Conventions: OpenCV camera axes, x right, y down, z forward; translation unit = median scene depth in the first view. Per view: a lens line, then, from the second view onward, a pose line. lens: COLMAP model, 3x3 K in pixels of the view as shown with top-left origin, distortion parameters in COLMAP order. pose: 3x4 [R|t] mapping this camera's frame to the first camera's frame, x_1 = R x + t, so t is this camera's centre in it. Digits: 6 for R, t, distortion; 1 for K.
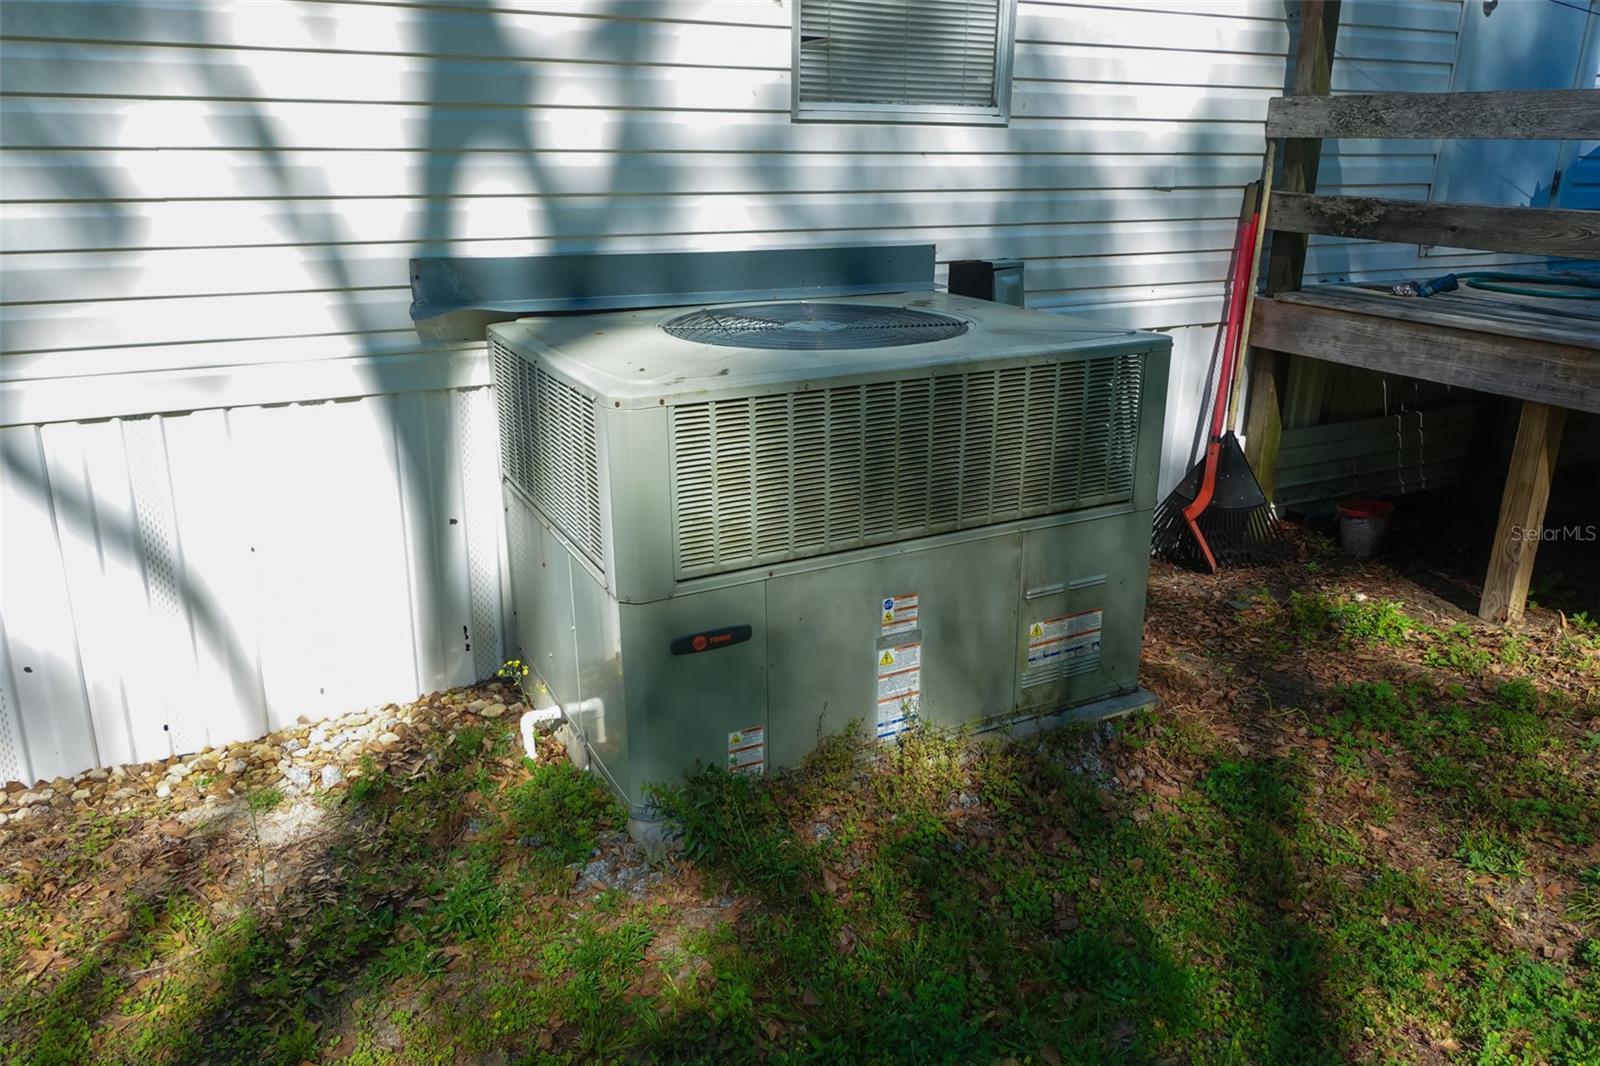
lens RADIAL K [[1174.1, 0, 800.0], [0, 1174.1, 533.0], [0, 0, 1]] dist [0.000383, -0.000424]
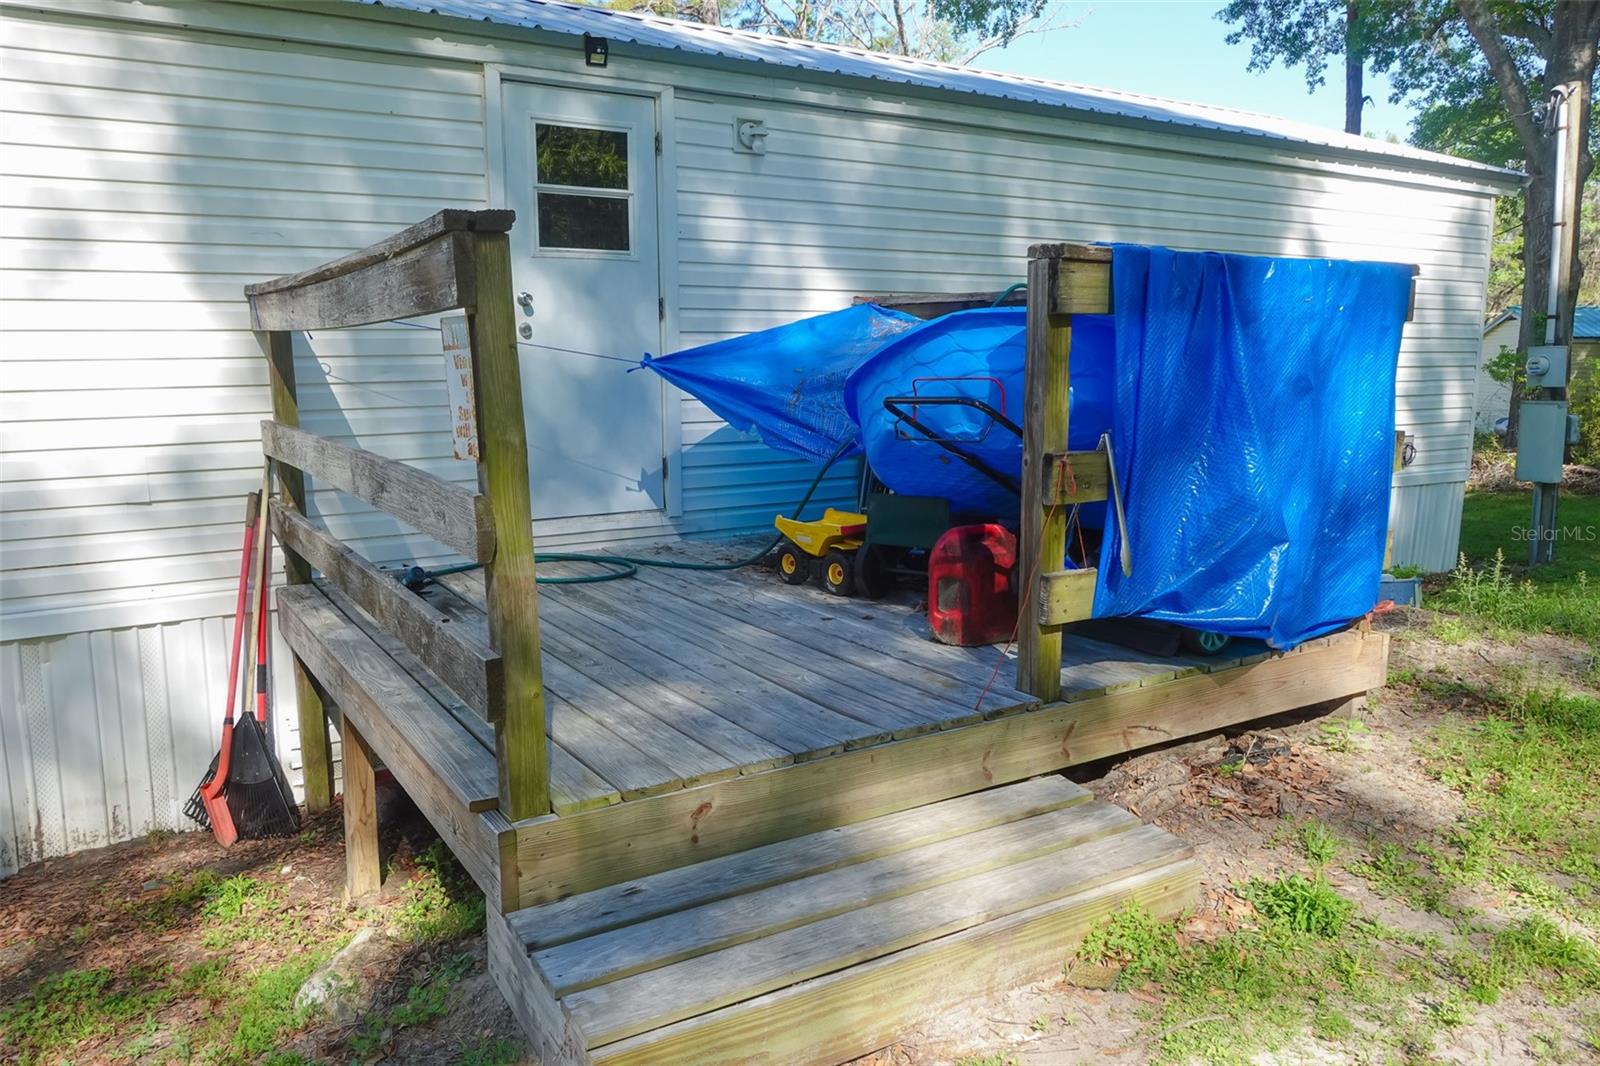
lens RADIAL K [[1174.1, 0, 800.0], [0, 1174.1, 533.0], [0, 0, 1]] dist [0.000383, -0.000424]
pose [[0.997901, -0.031876, 0.056369, 0.860775], [0.040810, 0.985414, -0.165209, -0.051910], [-0.050281, 0.167162, 0.984646, -0.137943]]
